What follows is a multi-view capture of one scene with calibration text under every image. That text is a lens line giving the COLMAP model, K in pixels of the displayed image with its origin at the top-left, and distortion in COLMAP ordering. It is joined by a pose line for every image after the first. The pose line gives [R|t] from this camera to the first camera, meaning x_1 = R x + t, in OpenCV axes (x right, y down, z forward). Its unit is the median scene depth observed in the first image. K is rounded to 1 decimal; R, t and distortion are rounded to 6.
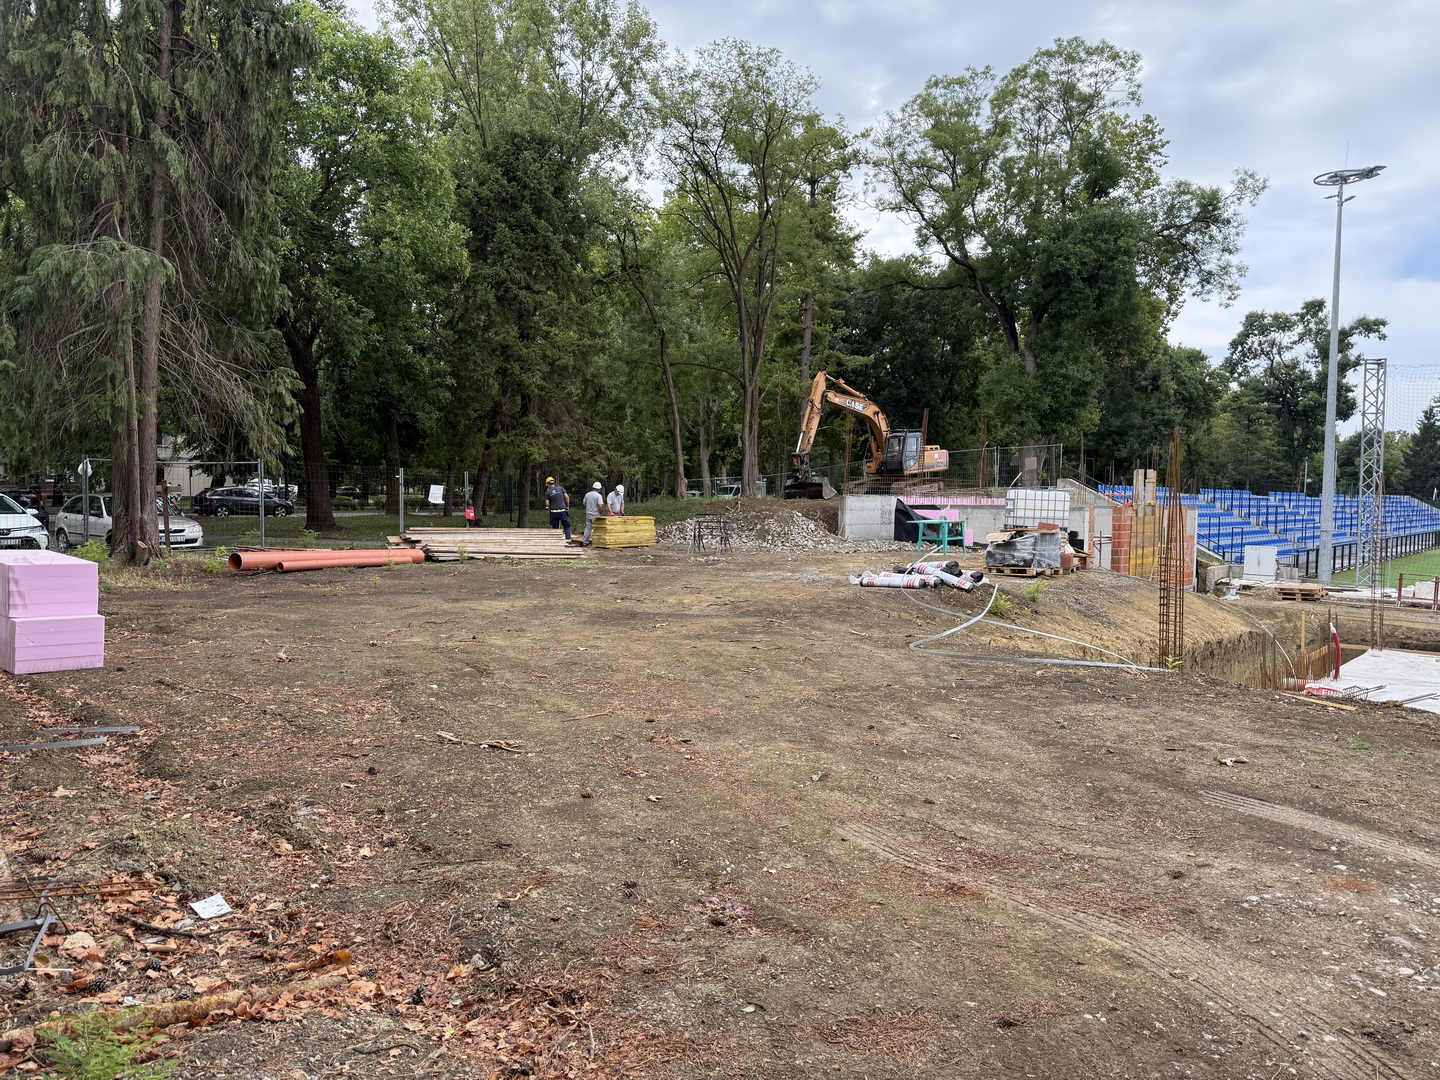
lens RADIAL K [[1027.6, 0, 711.6], [0, 1027.6, 533.4], [0, 0, 1]] dist [0.047225, -0.051501]
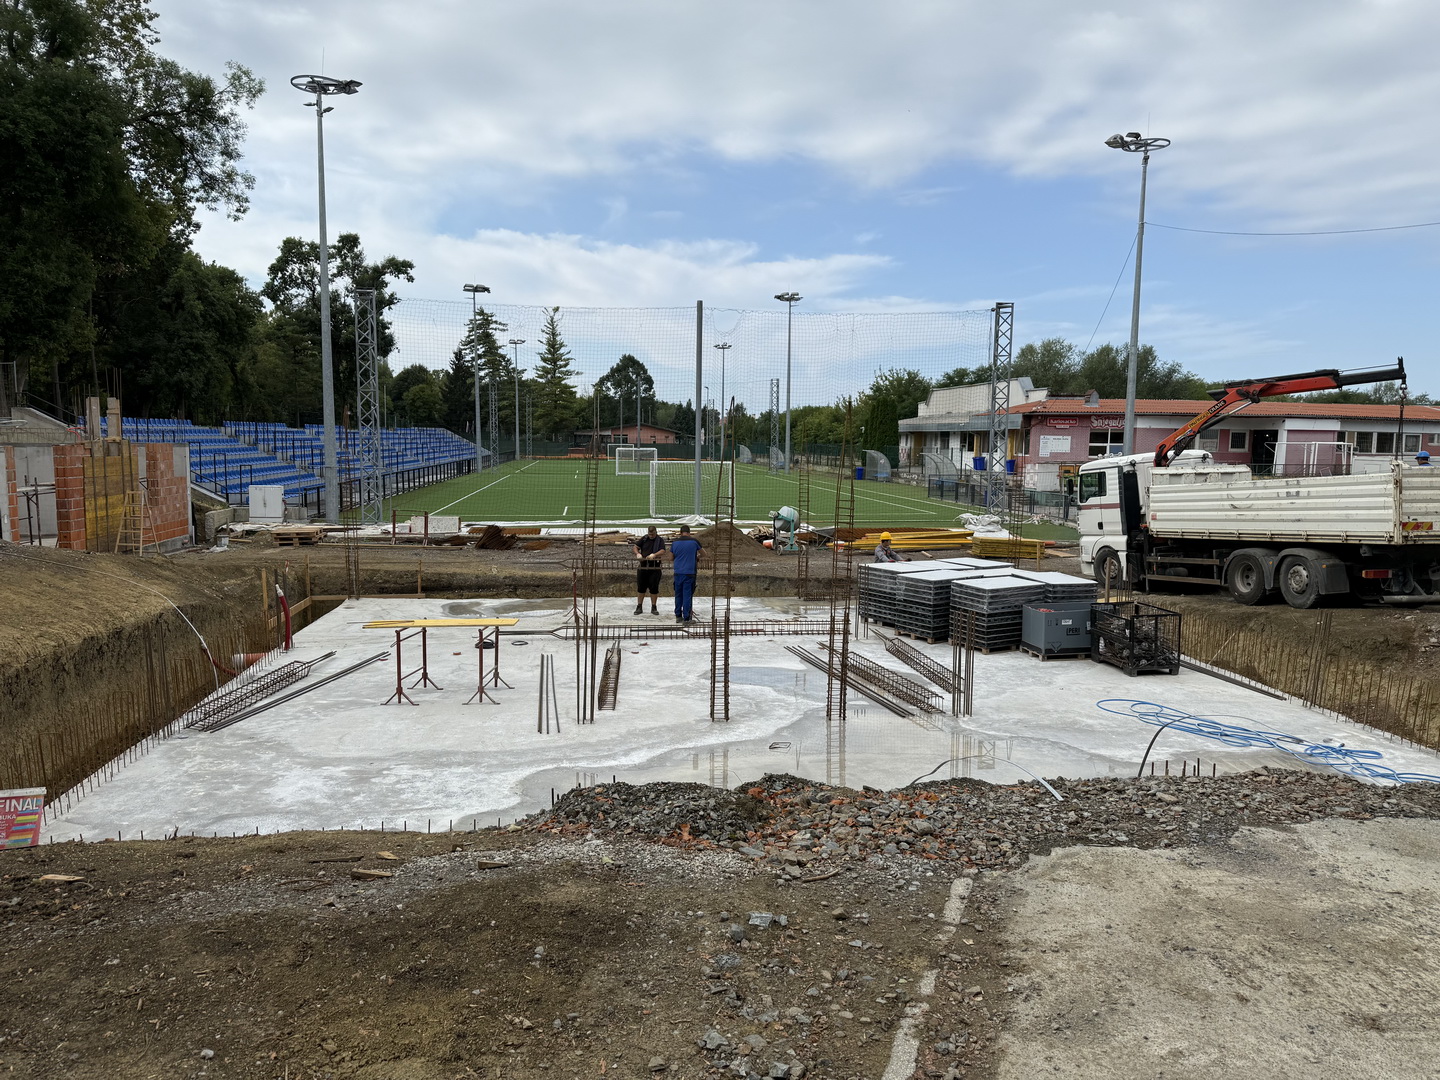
lens RADIAL K [[1016.3, 0, 739.2], [0, 1016.3, 535.3], [0, 0, 1]] dist [0.078814, -0.091553]
pose [[0.655538, -0.081022, 0.750803, 0.086548], [0.029082, 0.996199, 0.082112, -0.004553], [-0.754602, -0.031993, 0.655402, 0.067854]]
